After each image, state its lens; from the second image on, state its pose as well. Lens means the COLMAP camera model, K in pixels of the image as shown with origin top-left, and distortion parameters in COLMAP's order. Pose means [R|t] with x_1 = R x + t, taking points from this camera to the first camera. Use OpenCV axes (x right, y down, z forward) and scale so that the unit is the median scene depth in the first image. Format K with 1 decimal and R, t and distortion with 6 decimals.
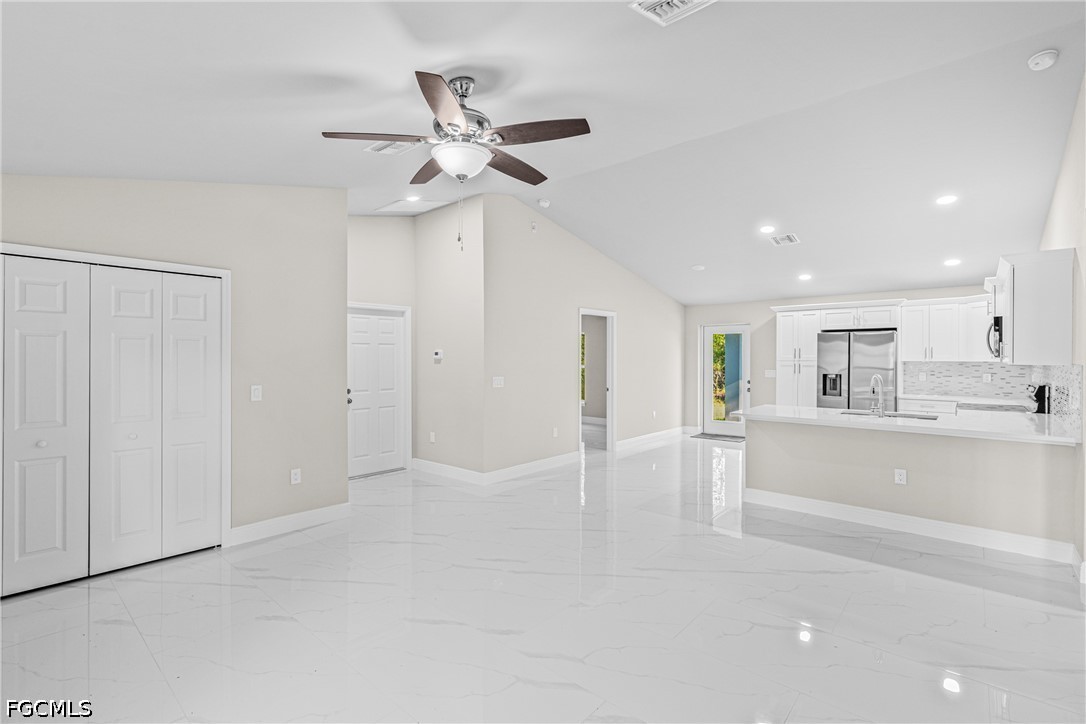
lens RADIAL K [[489.8, 0, 543.0], [0, 489.8, 362.0], [0, 0, 1]] dist [-0.001124, -0.000165]
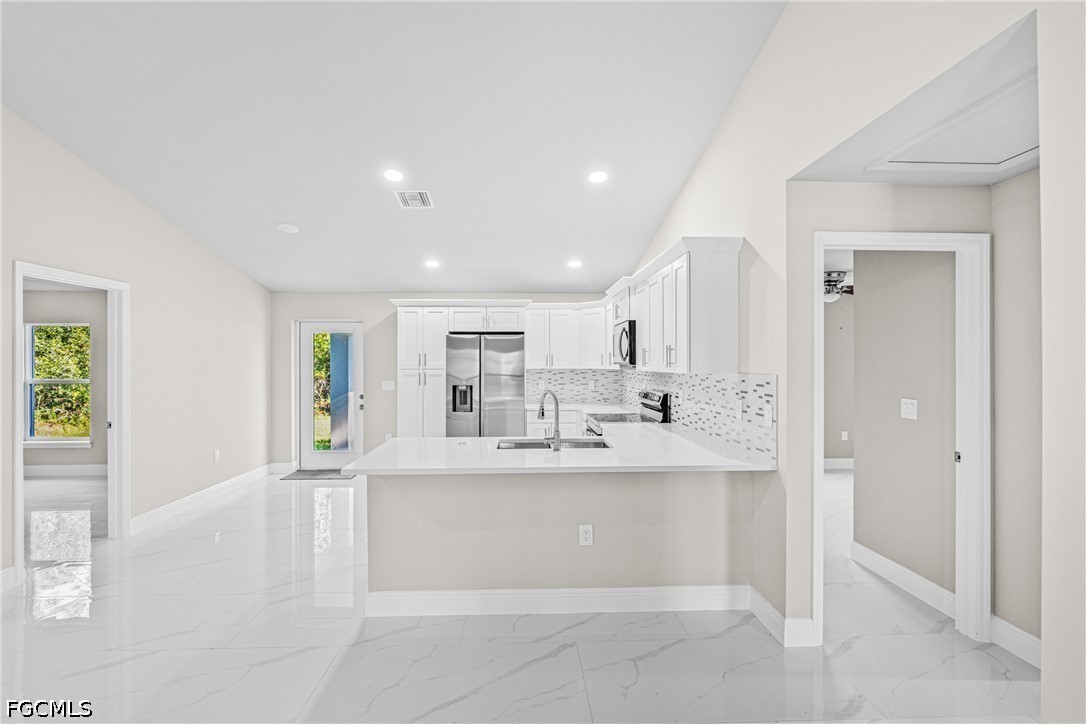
lens RADIAL K [[502.0, 0, 543.0], [0, 502.0, 362.0], [0, 0, 1]] dist [-0.004583, -0.000301]
pose [[0.726502, 0.001693, 0.687162, 0.104098], [0.008052, 0.999907, -0.010977, -0.003676], [-0.687117, 0.013508, 0.726421, 0.281179]]
